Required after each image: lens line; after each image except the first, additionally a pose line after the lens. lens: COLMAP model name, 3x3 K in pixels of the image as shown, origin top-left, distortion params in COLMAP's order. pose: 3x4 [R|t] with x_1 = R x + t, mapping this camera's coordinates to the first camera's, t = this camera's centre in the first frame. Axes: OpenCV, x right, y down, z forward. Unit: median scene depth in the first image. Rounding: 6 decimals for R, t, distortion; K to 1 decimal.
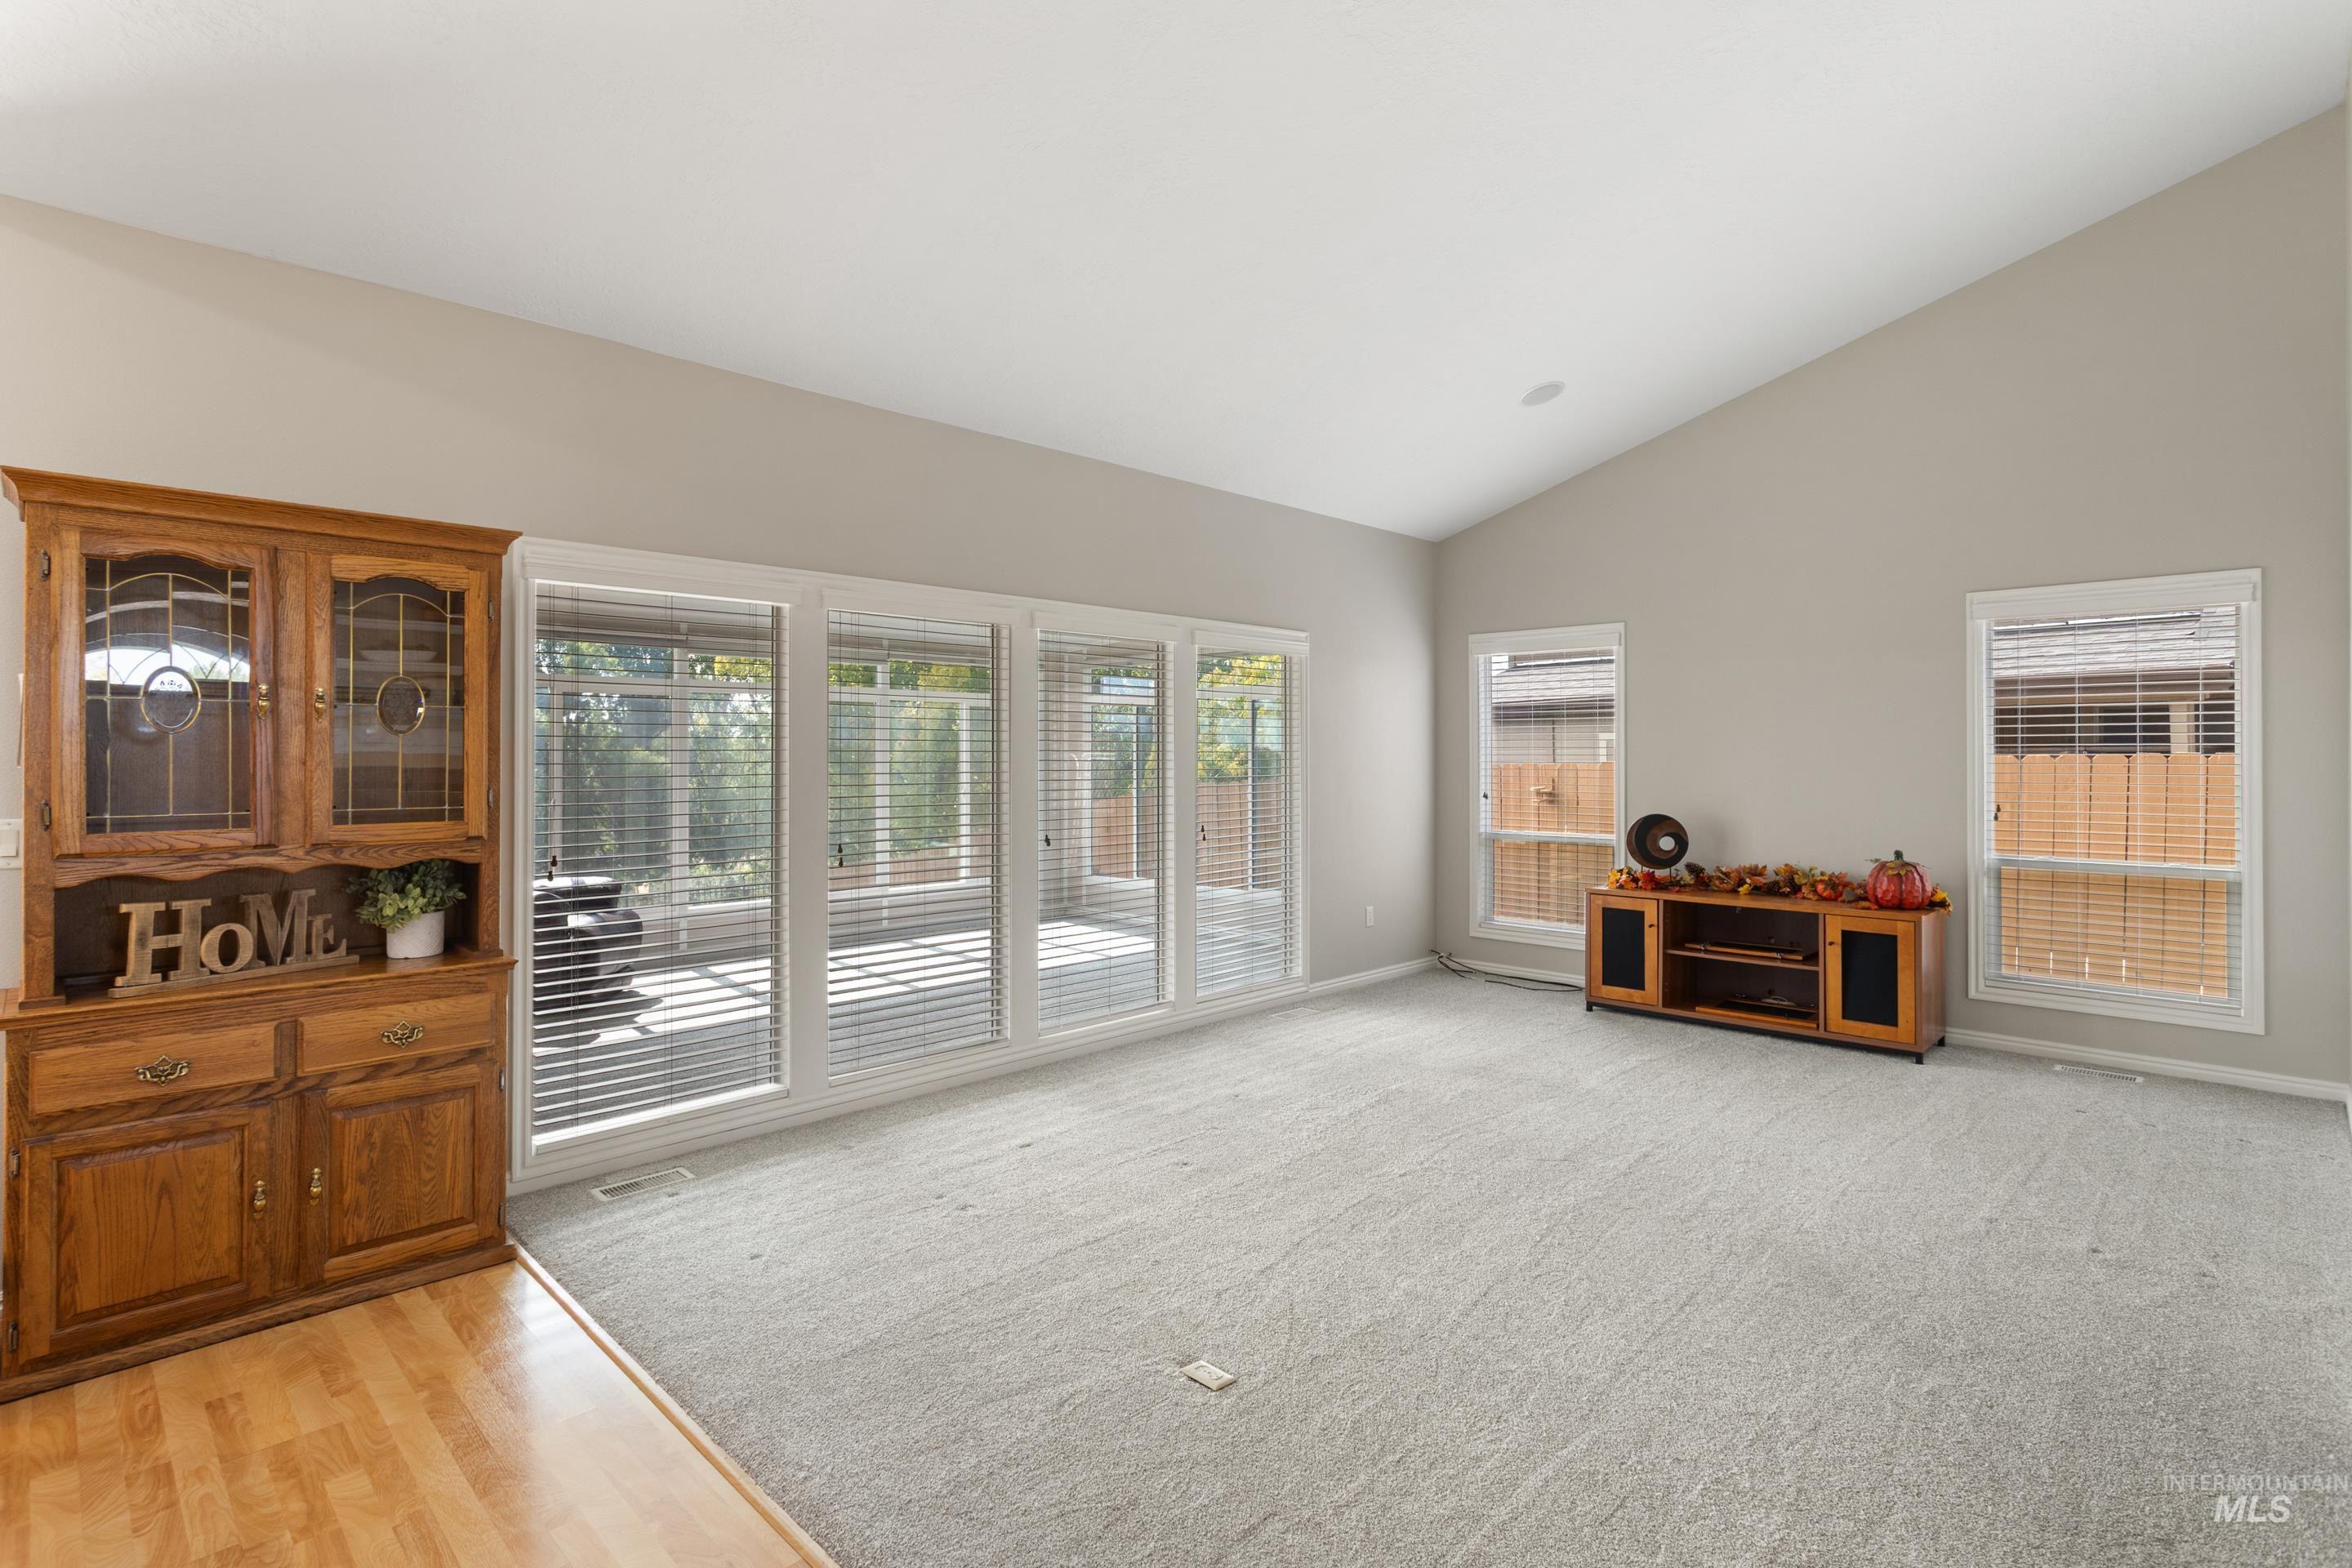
lens RADIAL K [[1138.7, 0, 1157.9], [0, 1138.7, 768.8], [0, 0, 1]] dist [-0.008889, 0.001097]
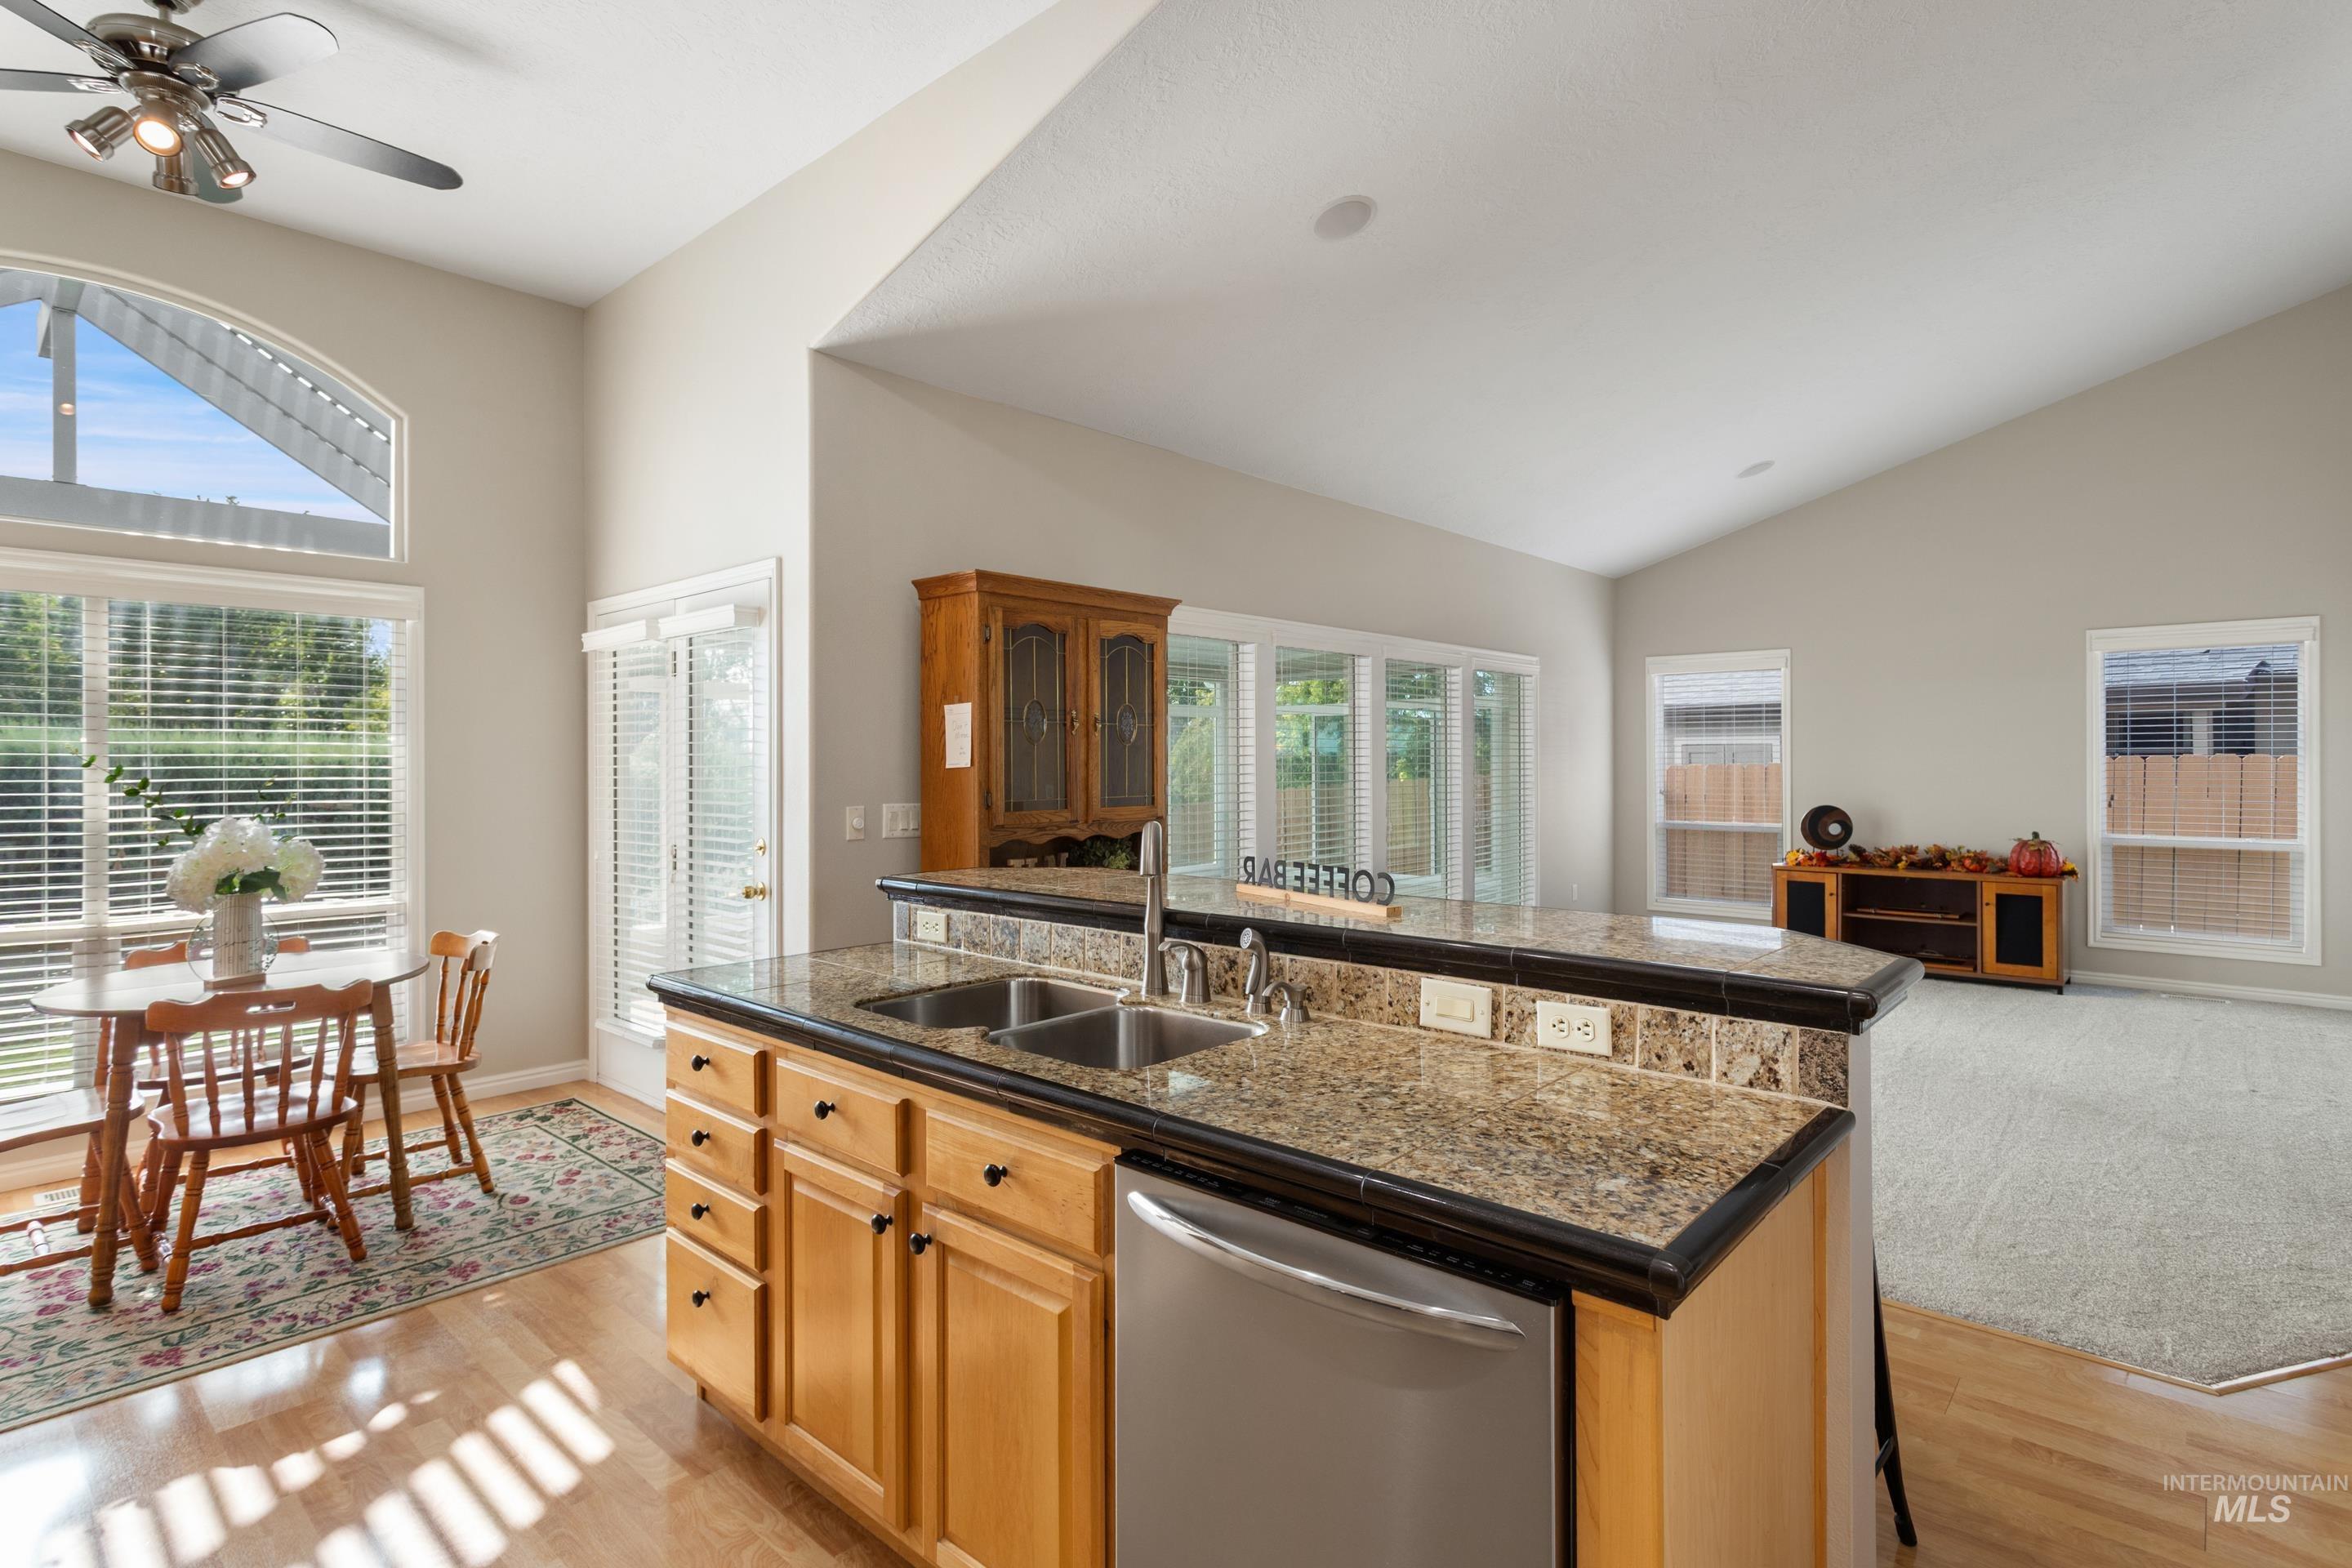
lens RADIAL K [[1138.7, 0, 1195.3], [0, 1138.7, 776.8], [0, 0, 1]] dist [-0.008889, 0.001097]
pose [[0.999045, -0.003076, 0.043593, -0.346785], [0.002914, 0.999989, 0.003785, 0.002576], [-0.043604, -0.003655, 0.999042, -0.233788]]
